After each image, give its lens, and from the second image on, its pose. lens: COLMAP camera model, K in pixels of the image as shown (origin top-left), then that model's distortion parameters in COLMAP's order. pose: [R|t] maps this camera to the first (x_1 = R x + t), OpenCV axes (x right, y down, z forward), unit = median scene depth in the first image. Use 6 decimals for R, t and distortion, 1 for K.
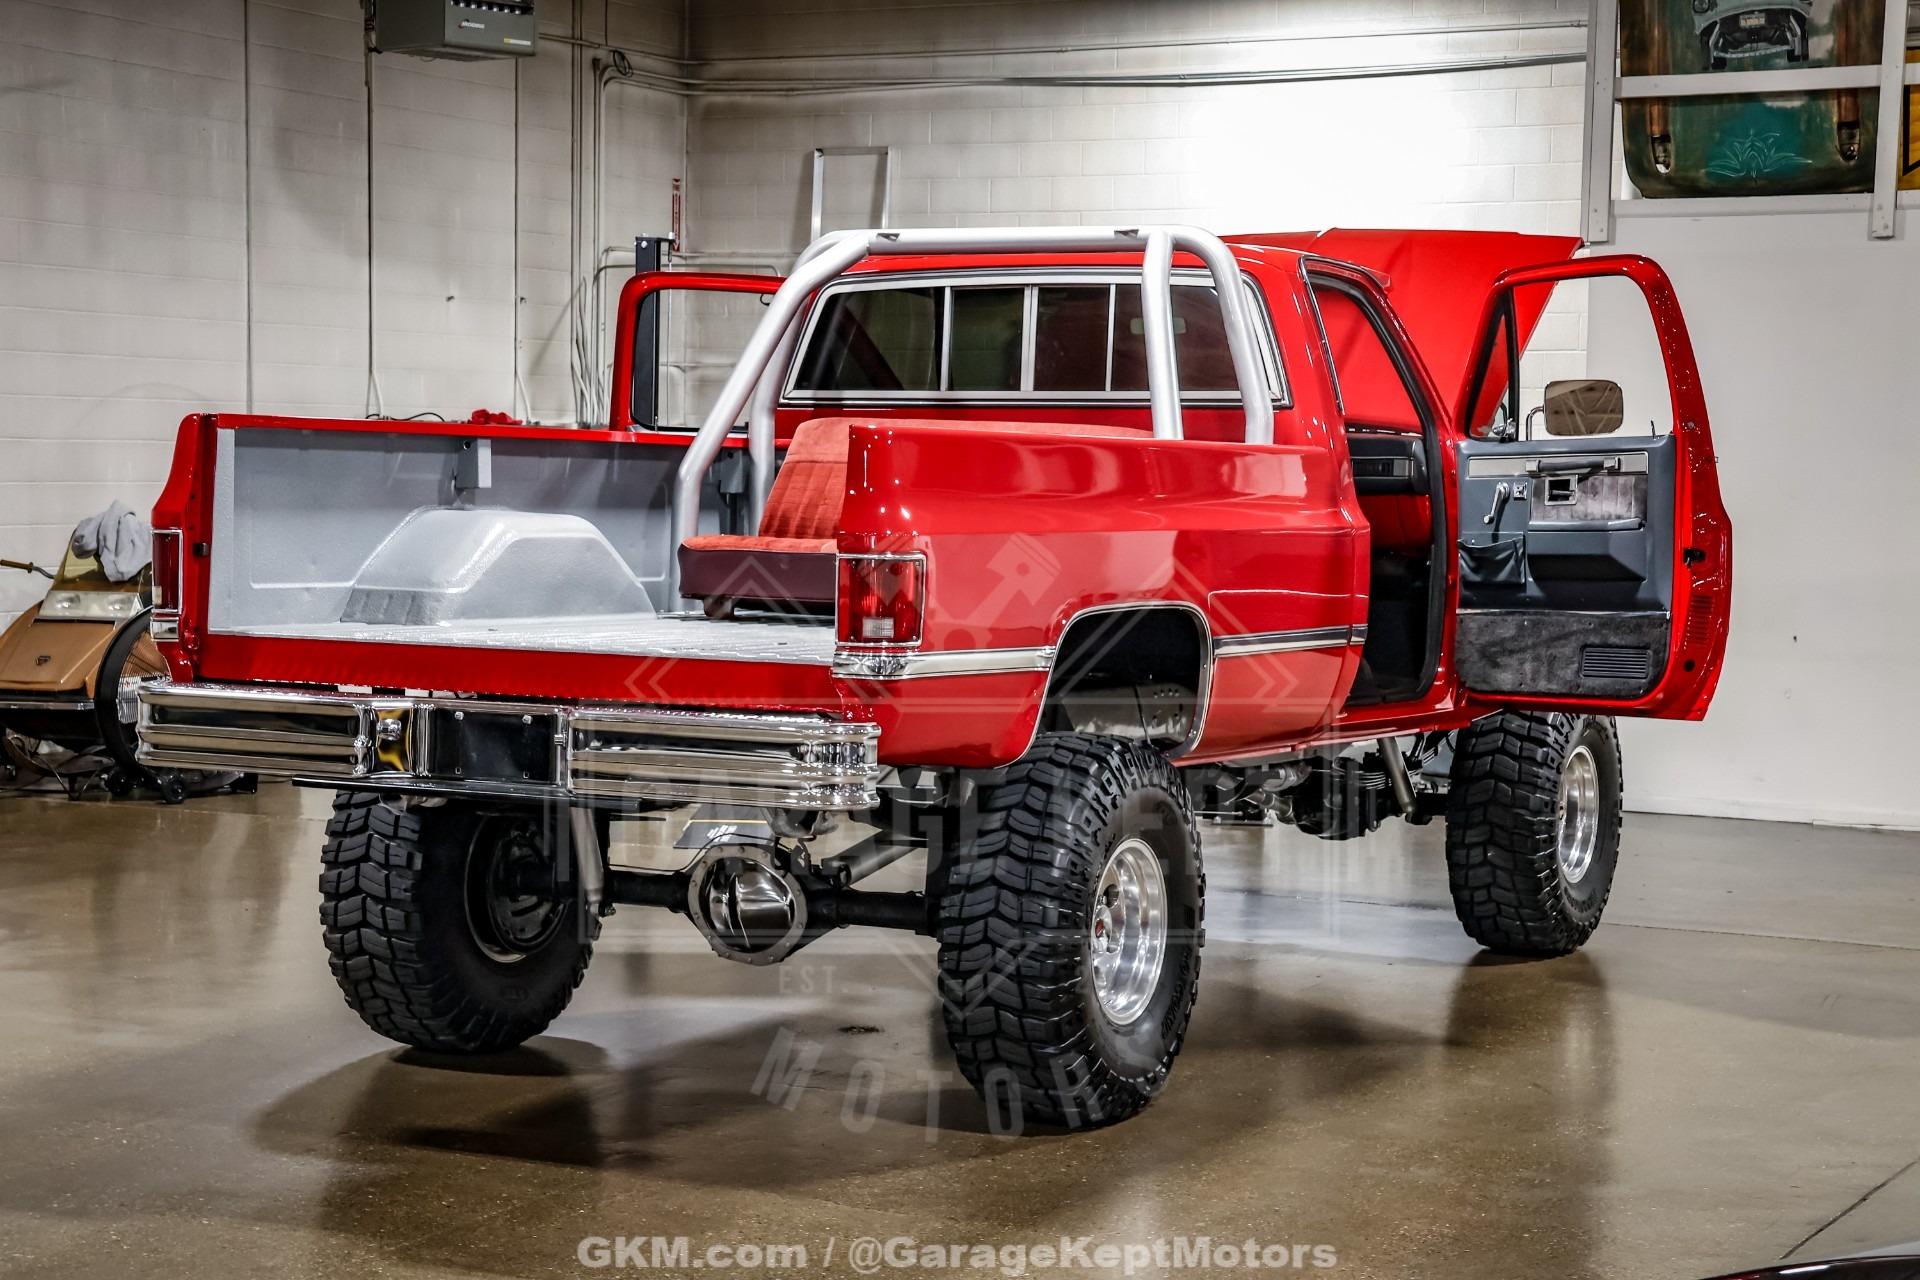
lens RADIAL K [[3278.6, 0, 960.0], [0, 3278.6, 640.0], [0, 0, 1]] dist [0.177022, 0.242494]
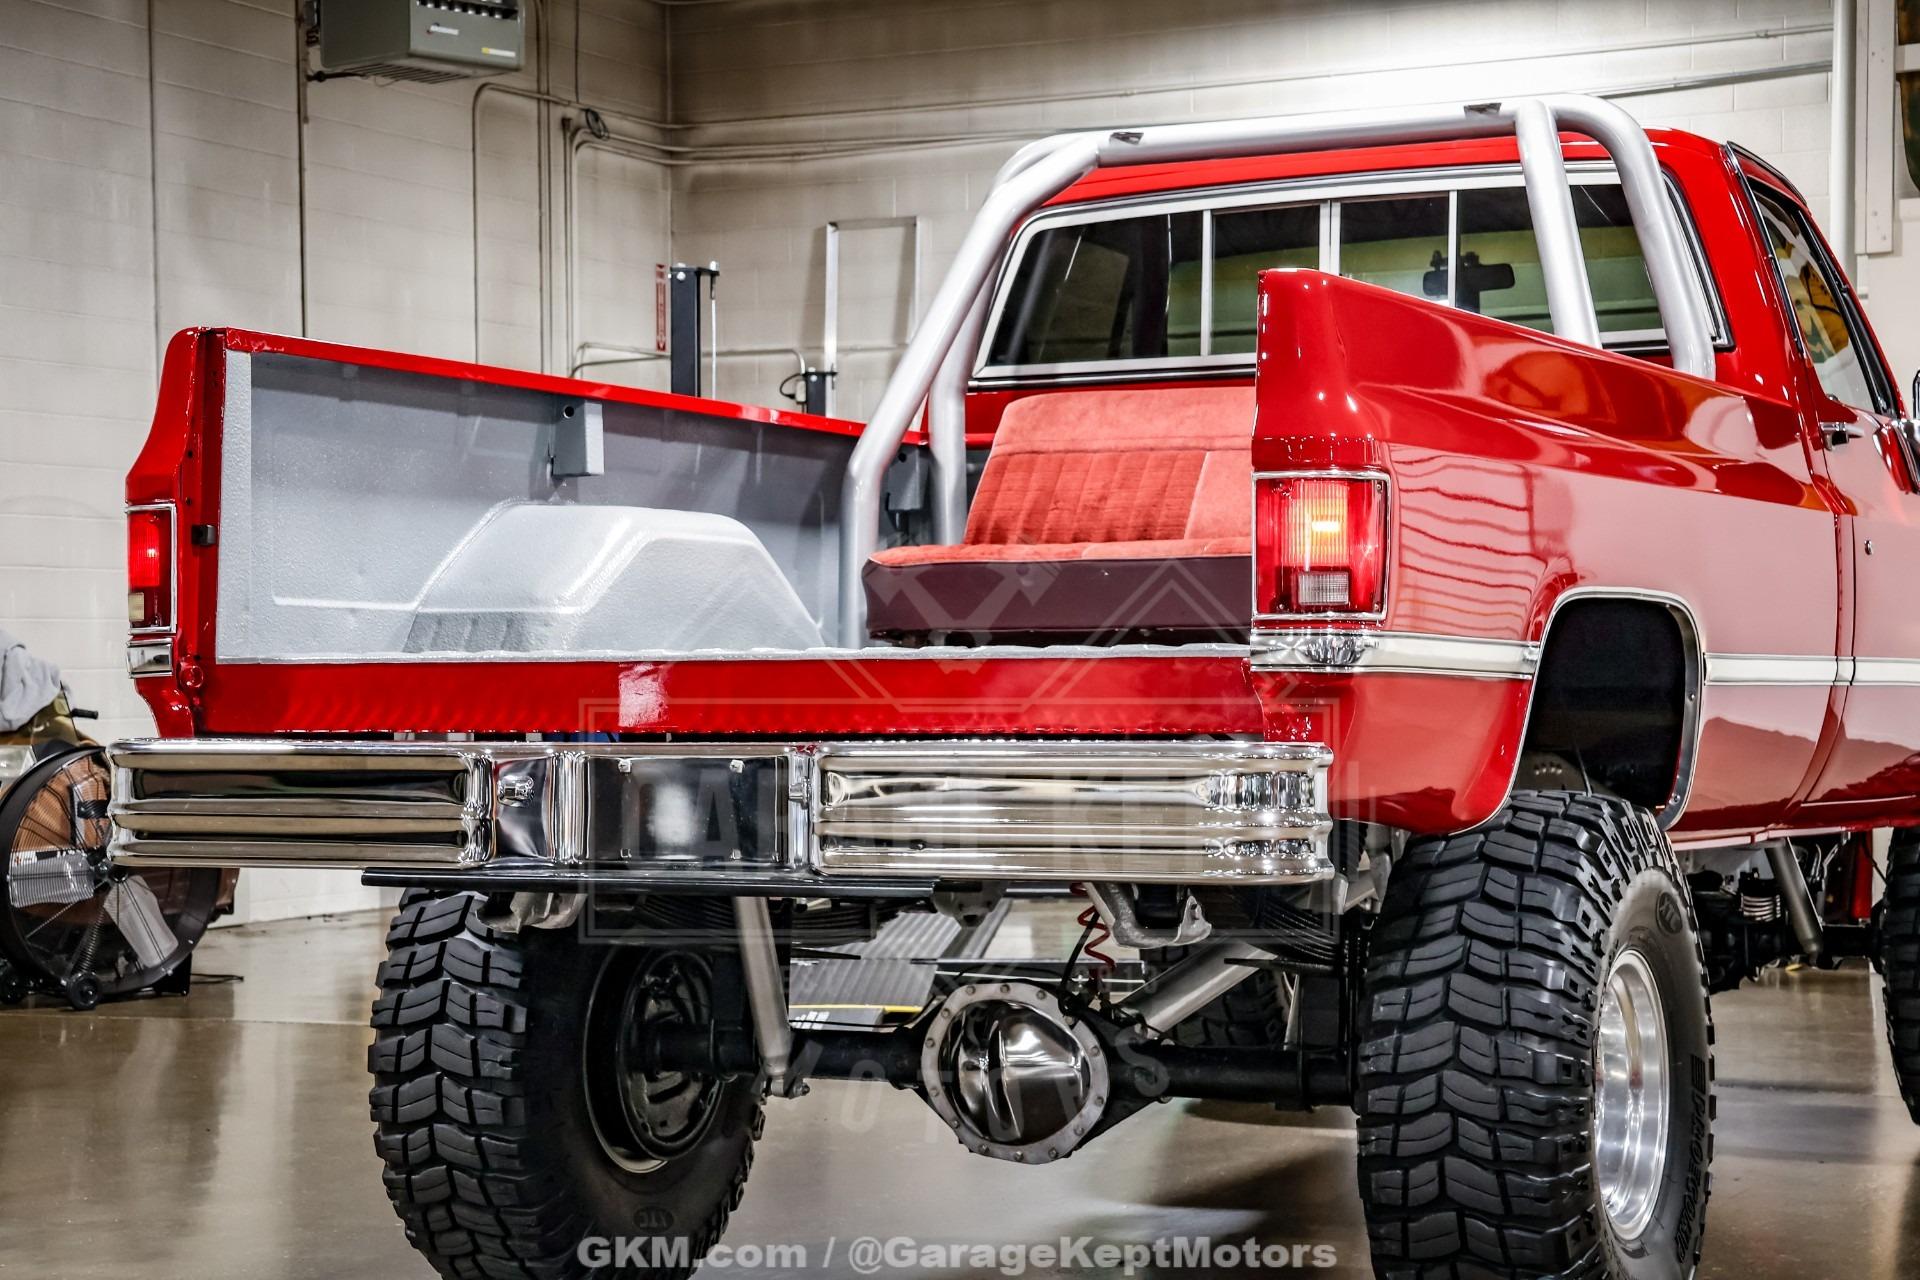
lens RADIAL K [[3582.2, 0, 960.0], [0, 3582.2, 640.0], [0, 0, 1]] dist [0.214728, 0.349056]
pose [[0.999492, -0.024335, 0.020558, -0.087240], [0.025561, 0.997773, -0.061609, 0.037213], [-0.019013, 0.062103, 0.997889, 0.263156]]
